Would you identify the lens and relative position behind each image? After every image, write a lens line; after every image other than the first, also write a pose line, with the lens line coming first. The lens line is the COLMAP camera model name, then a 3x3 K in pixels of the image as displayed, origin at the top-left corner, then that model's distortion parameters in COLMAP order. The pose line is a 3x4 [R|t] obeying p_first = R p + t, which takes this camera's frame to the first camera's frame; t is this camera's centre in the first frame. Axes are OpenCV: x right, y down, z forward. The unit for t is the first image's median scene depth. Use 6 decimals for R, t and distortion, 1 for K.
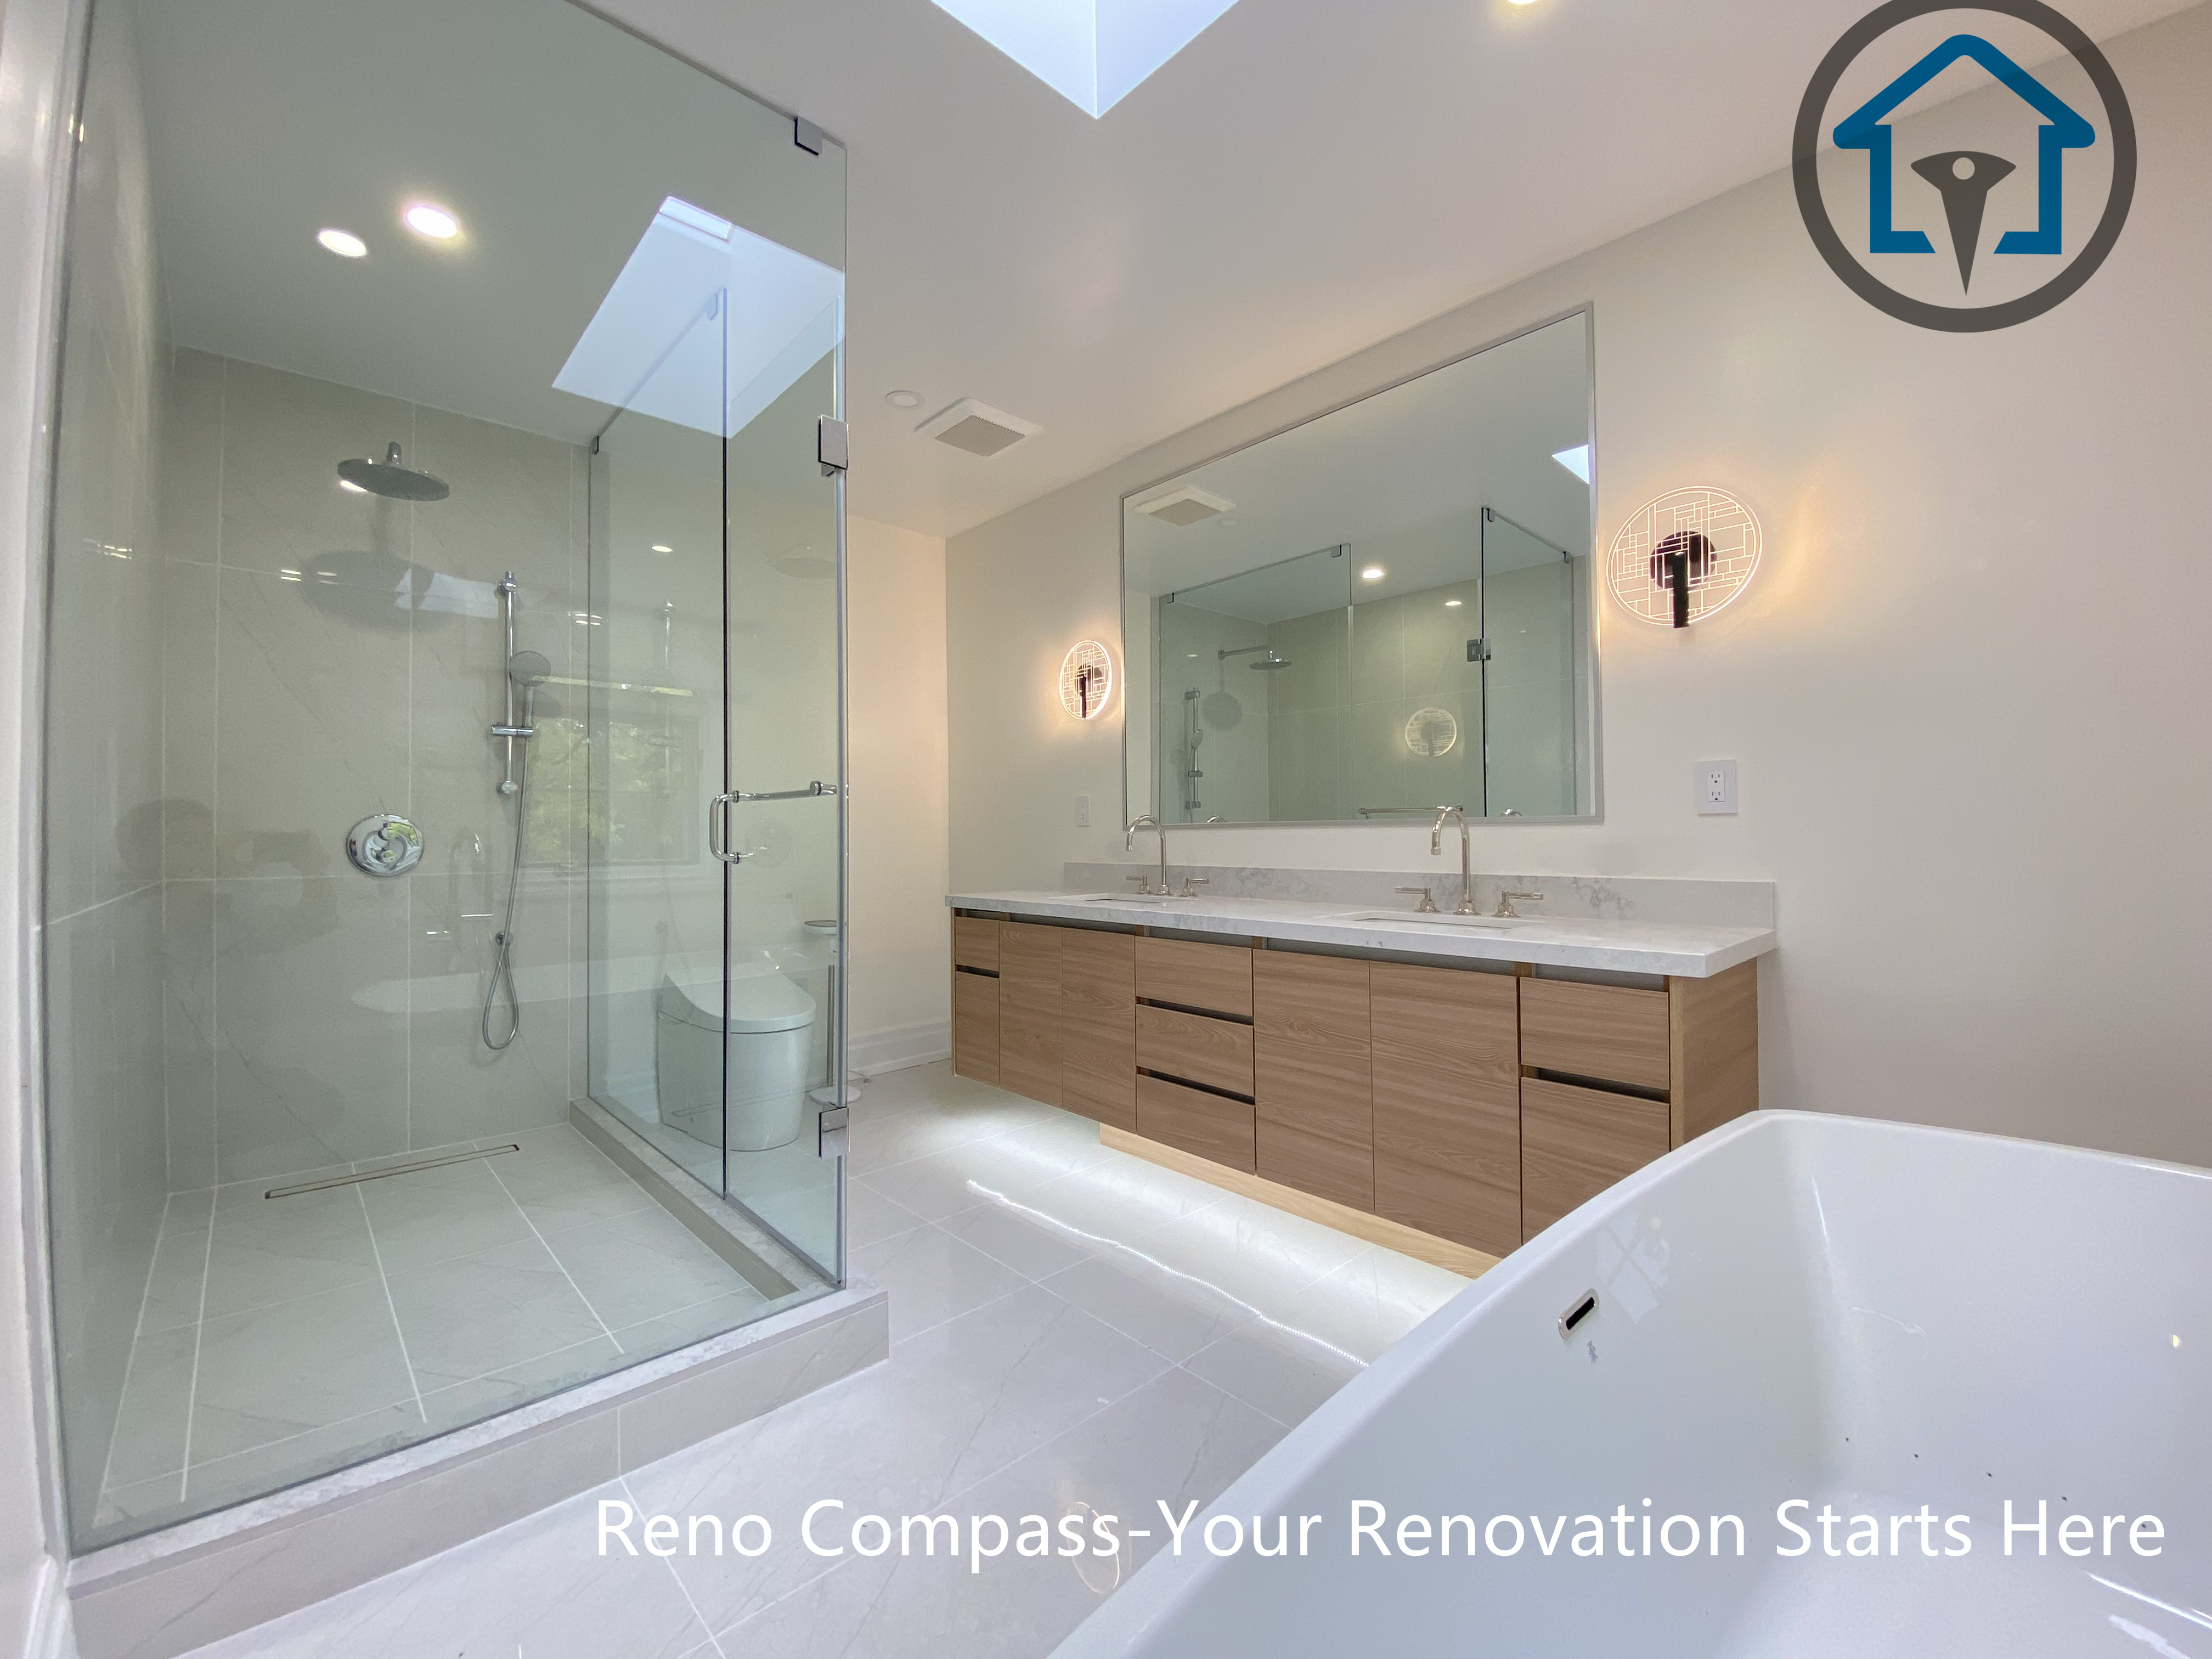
lens RADIAL K [[878.3, 0, 1106.0], [0, 878.3, 829.5], [0, 0, 1]] dist [0.040080, -0.040704]
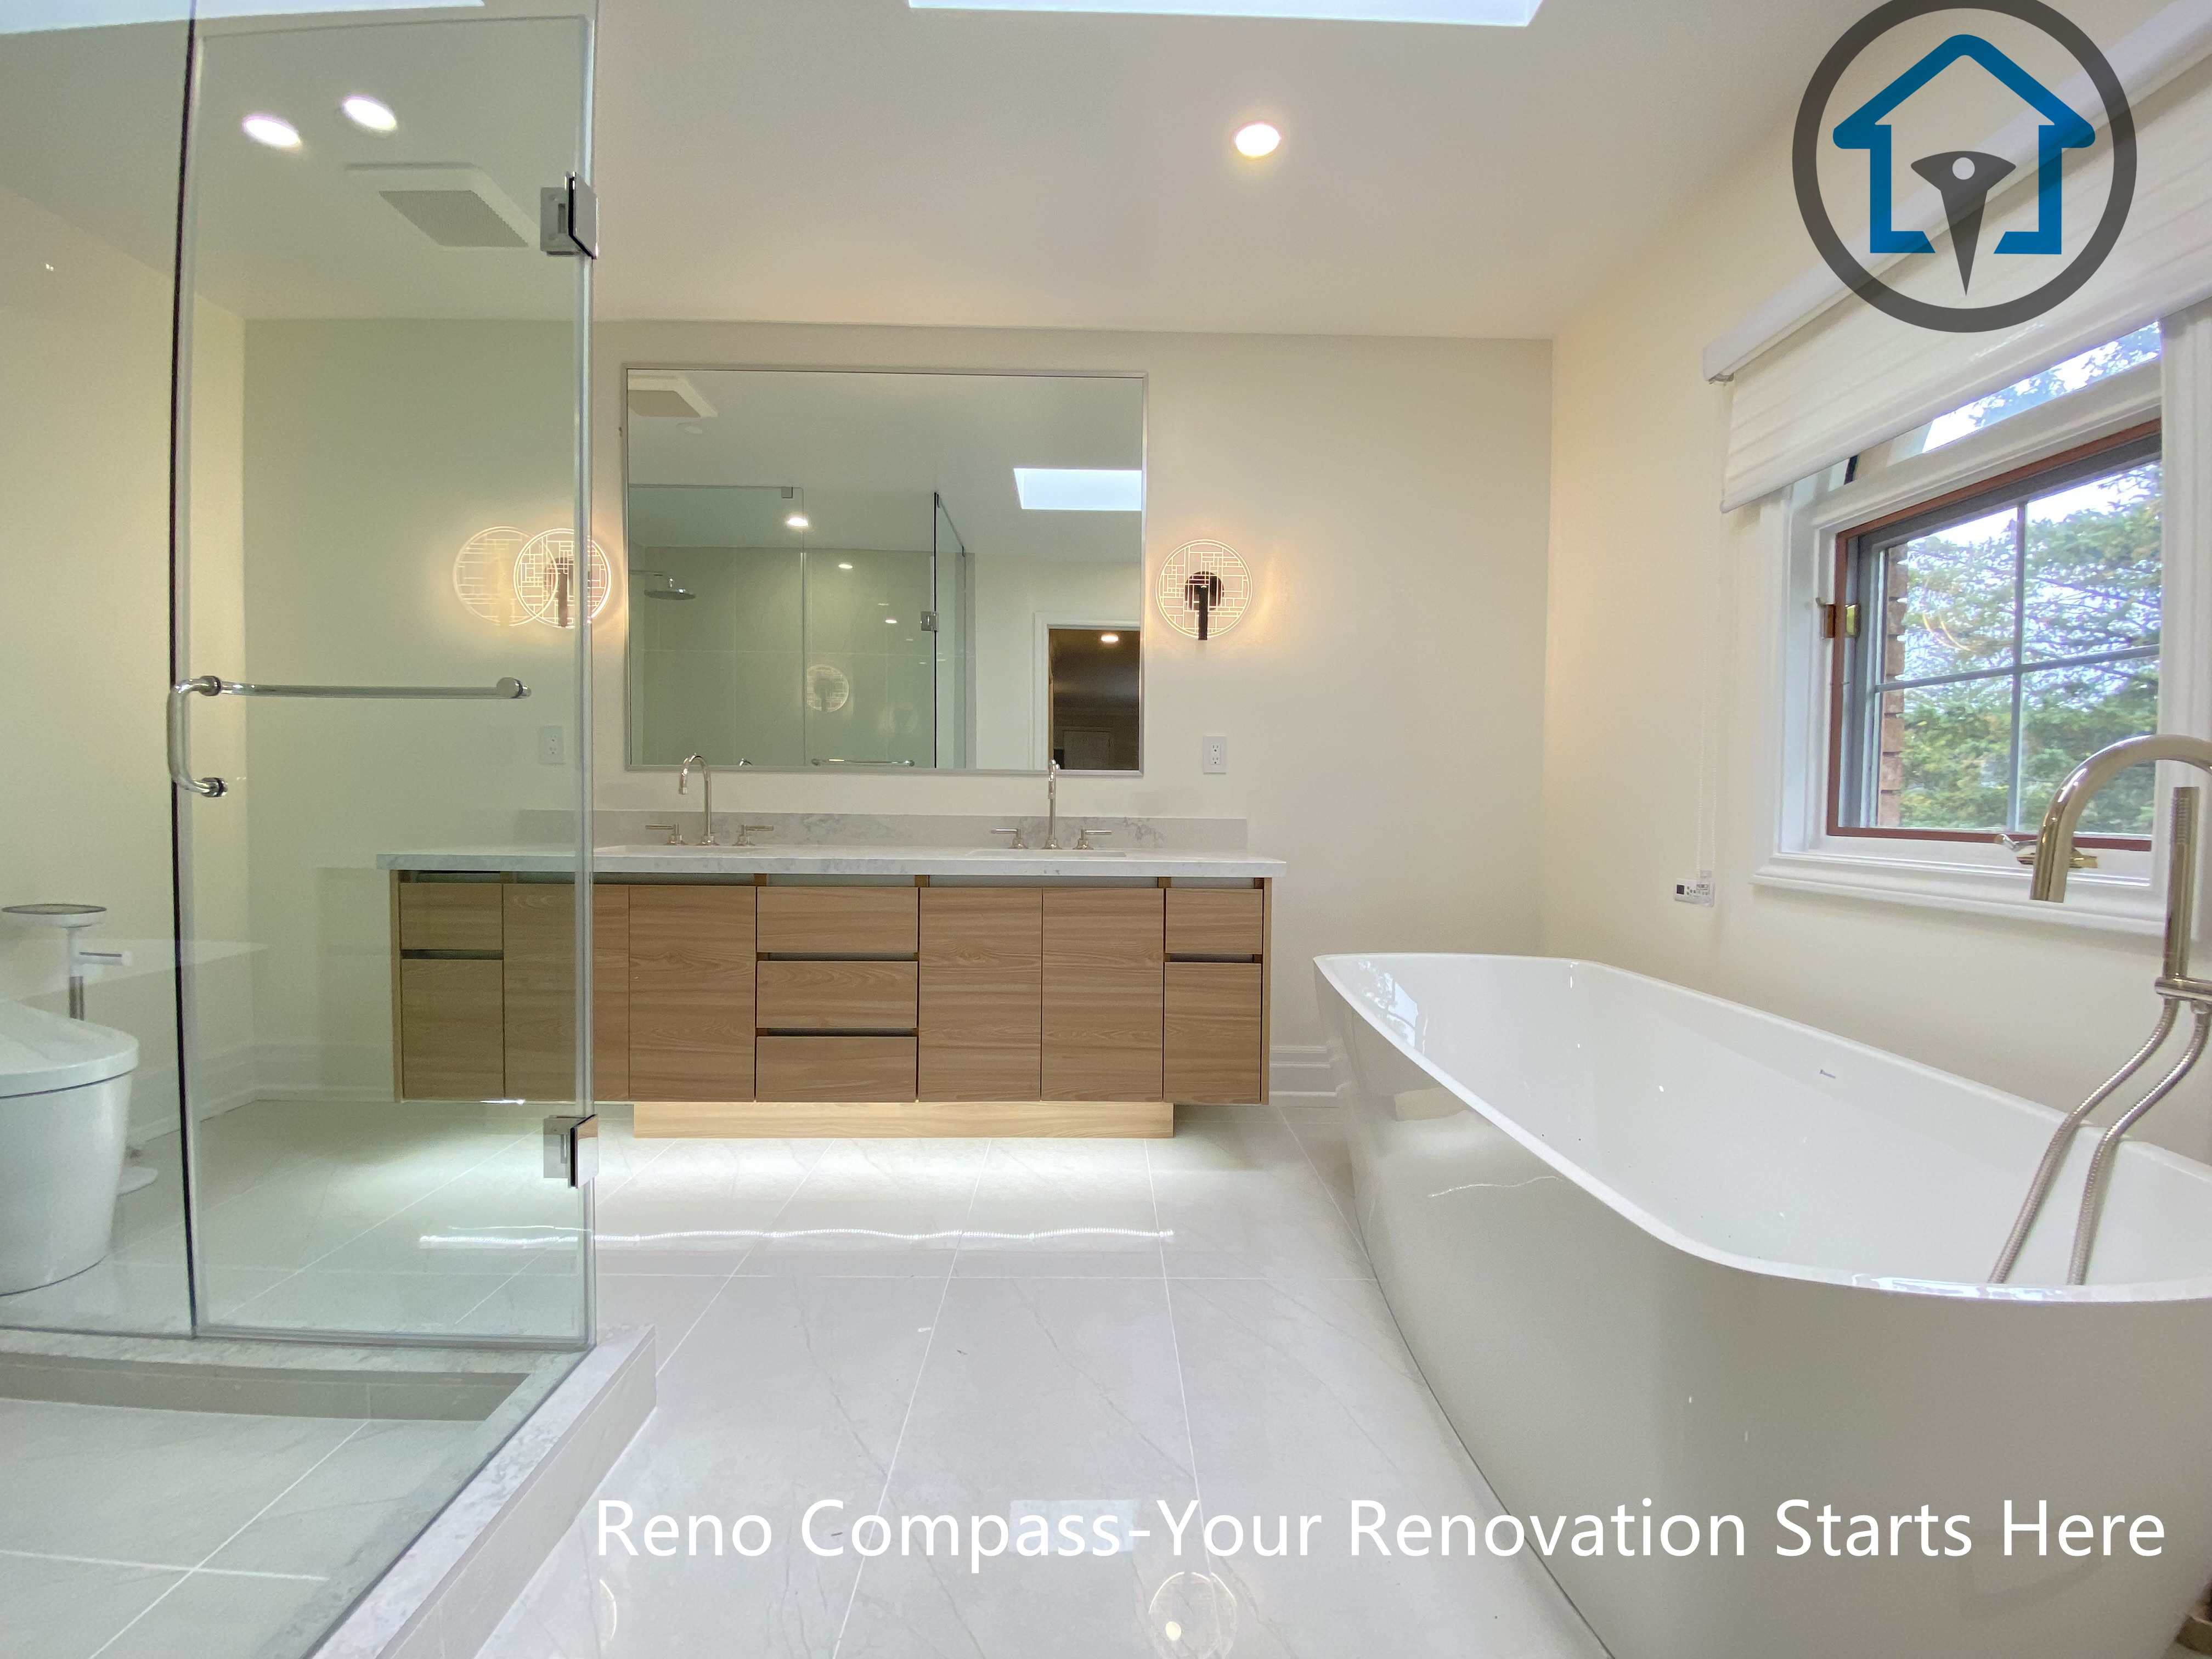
lens RADIAL K [[885.7, 0, 1104.9], [0, 885.7, 826.6], [0, 0, 1]] dist [0.026691, -0.024010]
pose [[0.675386, -0.009477, 0.737404, -0.425187], [-0.021883, 0.999220, 0.032884, 0.023147], [-0.737140, -0.038346, 0.674651, 0.125454]]
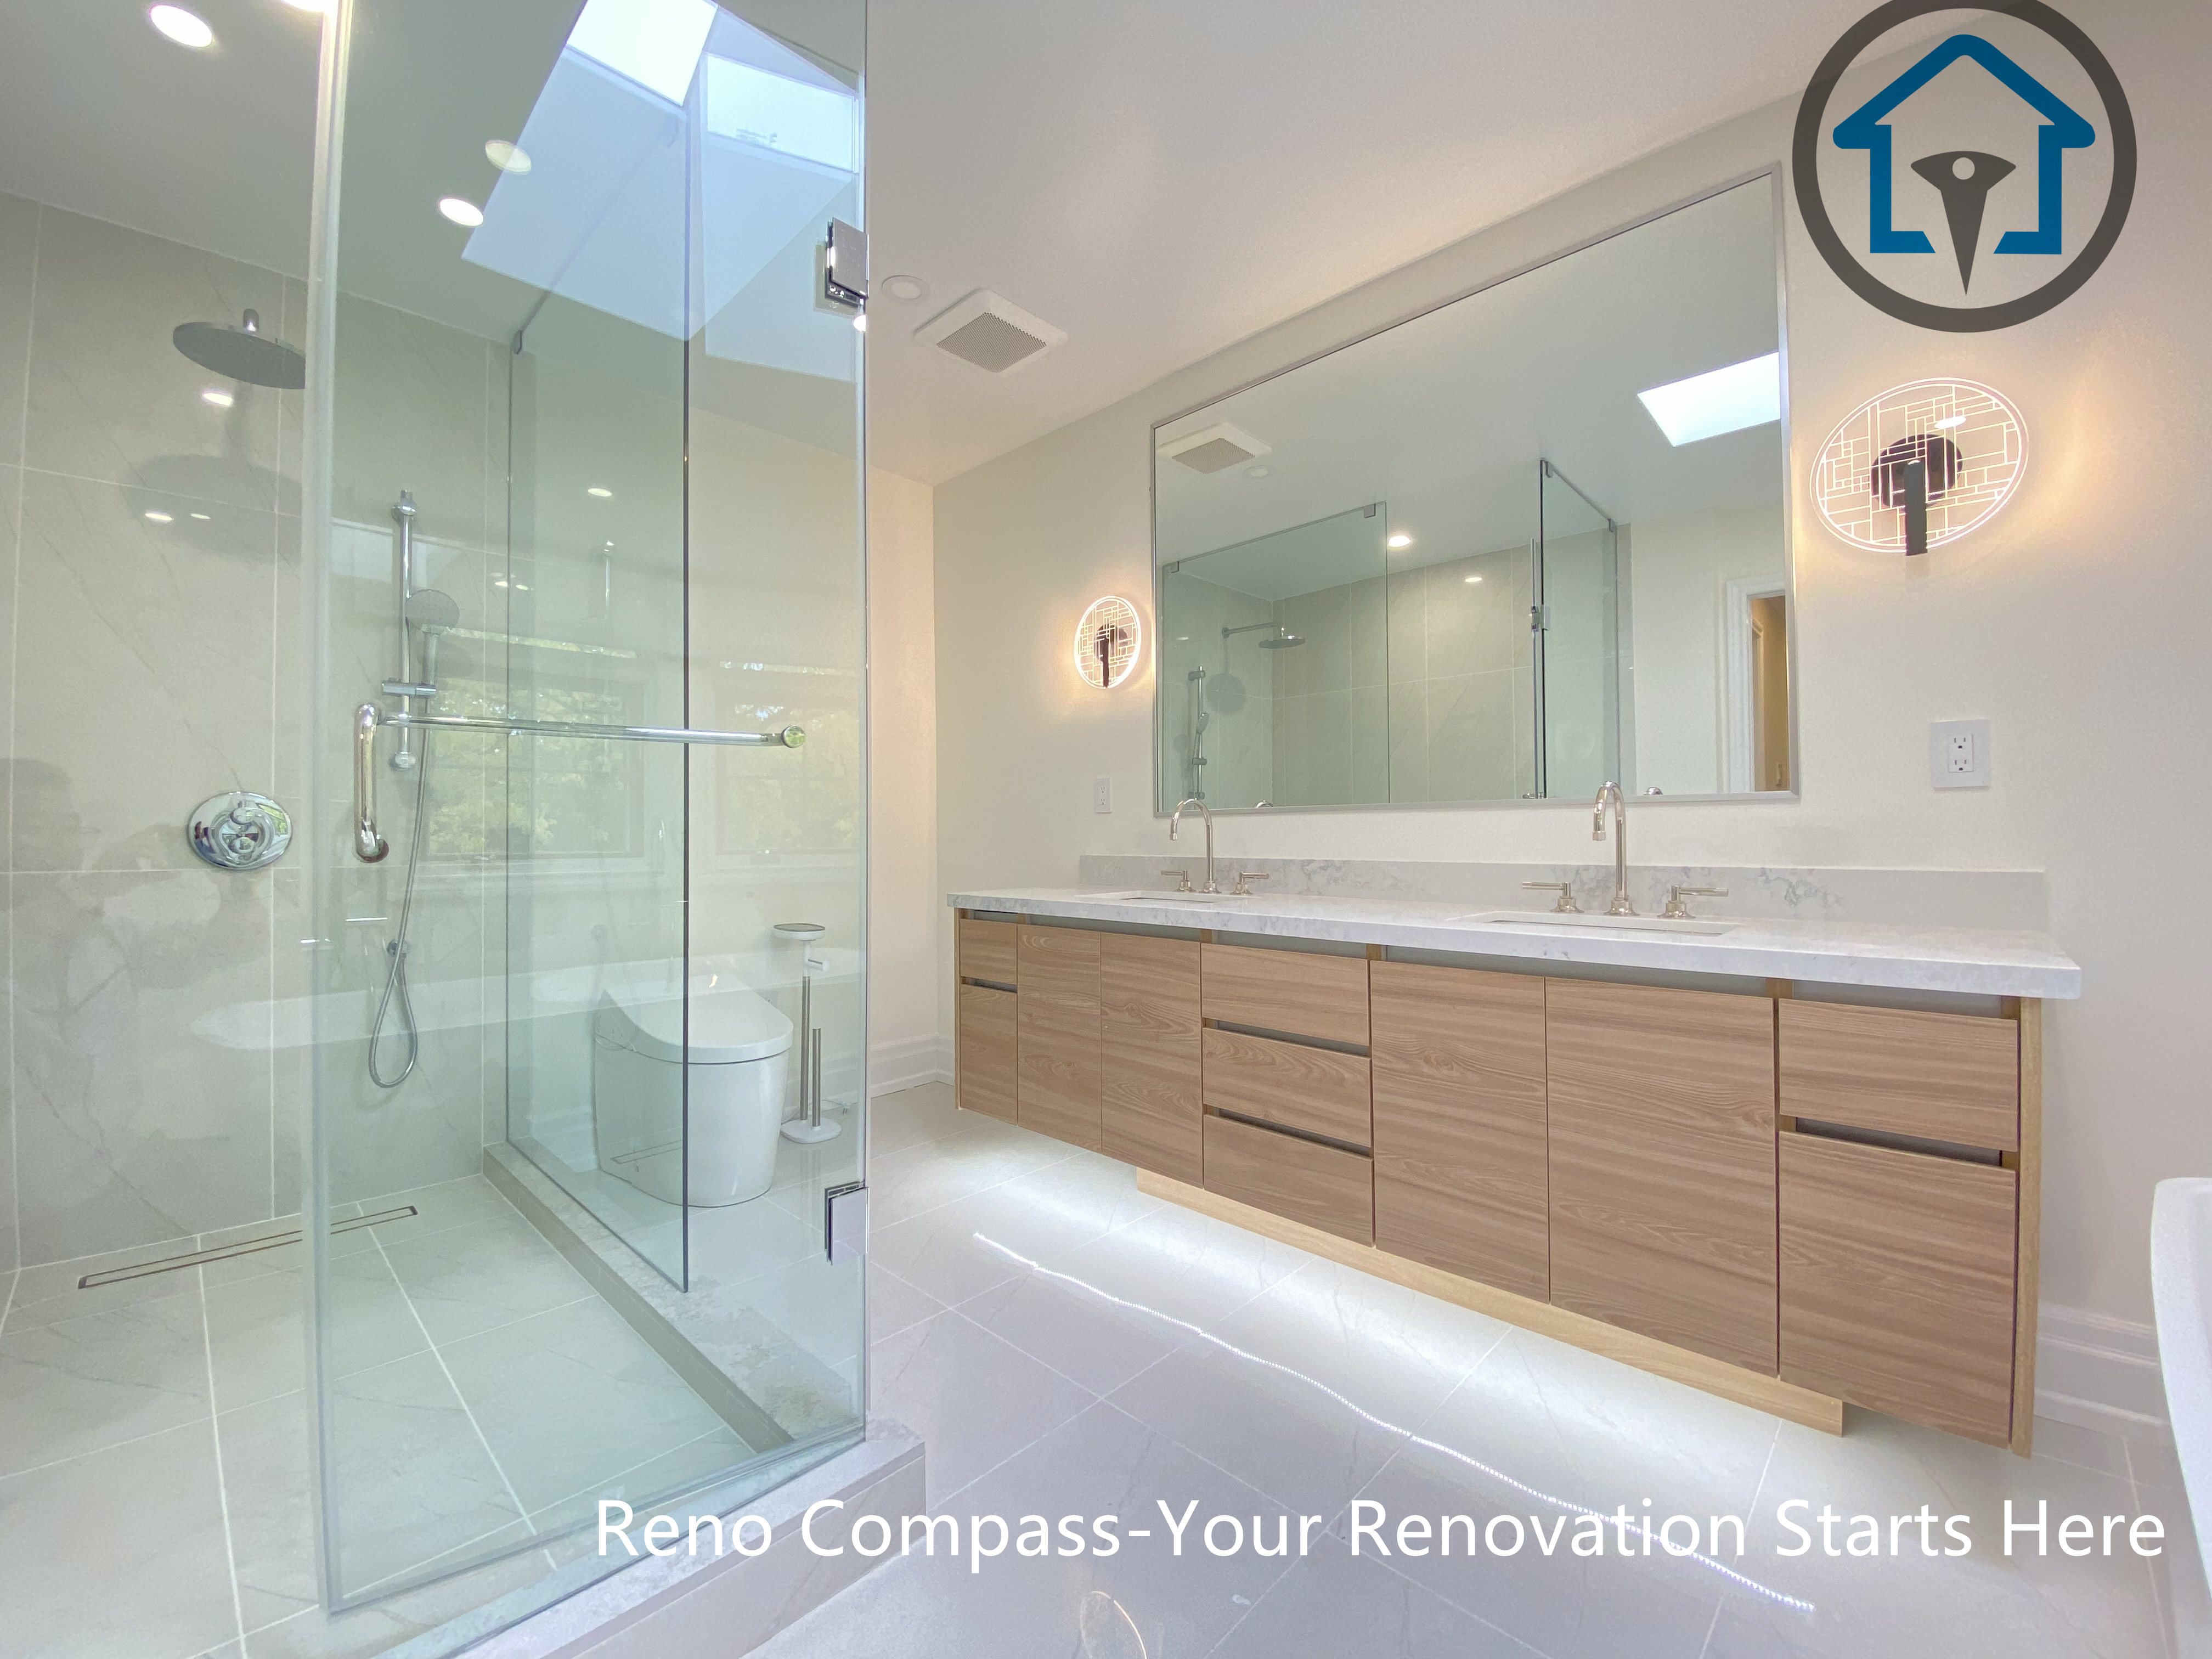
lens RADIAL K [[885.7, 0, 1104.9], [0, 885.7, 826.6], [0, 0, 1]] dist [0.026691, -0.024010]
pose [[0.998601, 0.001400, 0.052858, -0.104690], [-0.001273, 0.999996, -0.002434, 0.017291], [-0.052861, 0.002363, 0.998599, 0.201921]]
